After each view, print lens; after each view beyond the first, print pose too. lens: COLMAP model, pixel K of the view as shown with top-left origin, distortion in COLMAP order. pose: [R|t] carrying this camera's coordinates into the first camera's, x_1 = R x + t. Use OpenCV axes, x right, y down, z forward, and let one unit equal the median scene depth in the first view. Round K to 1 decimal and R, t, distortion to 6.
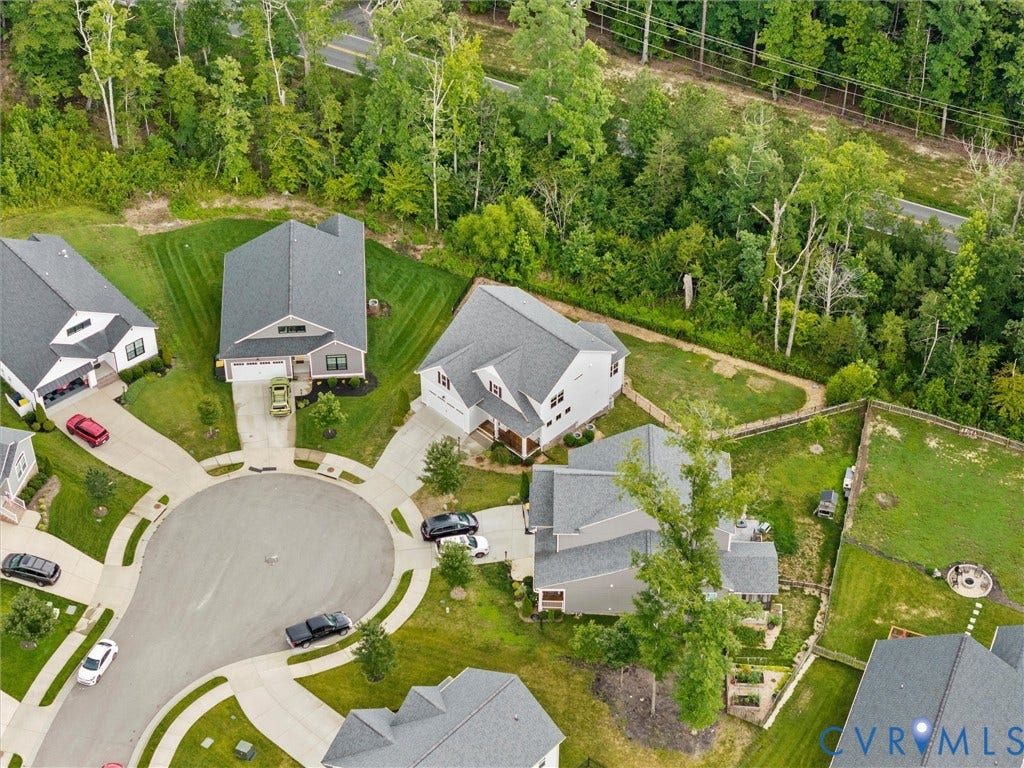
lens RADIAL K [[2081.2, 0, 512.0], [0, 2081.2, 384.0], [0, 0, 1]] dist [0.008628, -0.095715]
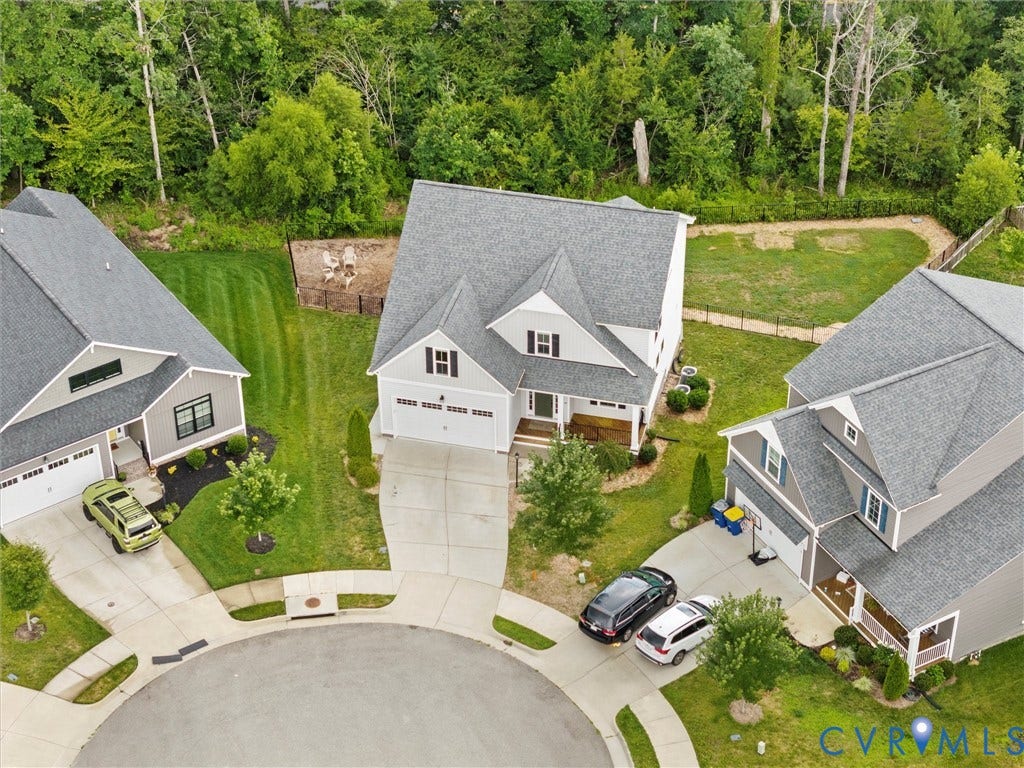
lens RADIAL K [[2081.2, 0, 512.0], [0, 2081.2, 384.0], [0, 0, 1]] dist [0.008628, -0.095715]
pose [[0.859704, -0.307204, 0.408087, -0.220725], [0.352436, 0.935041, -0.038576, 0.028178], [-0.369727, 0.176988, 0.912128, 0.527431]]
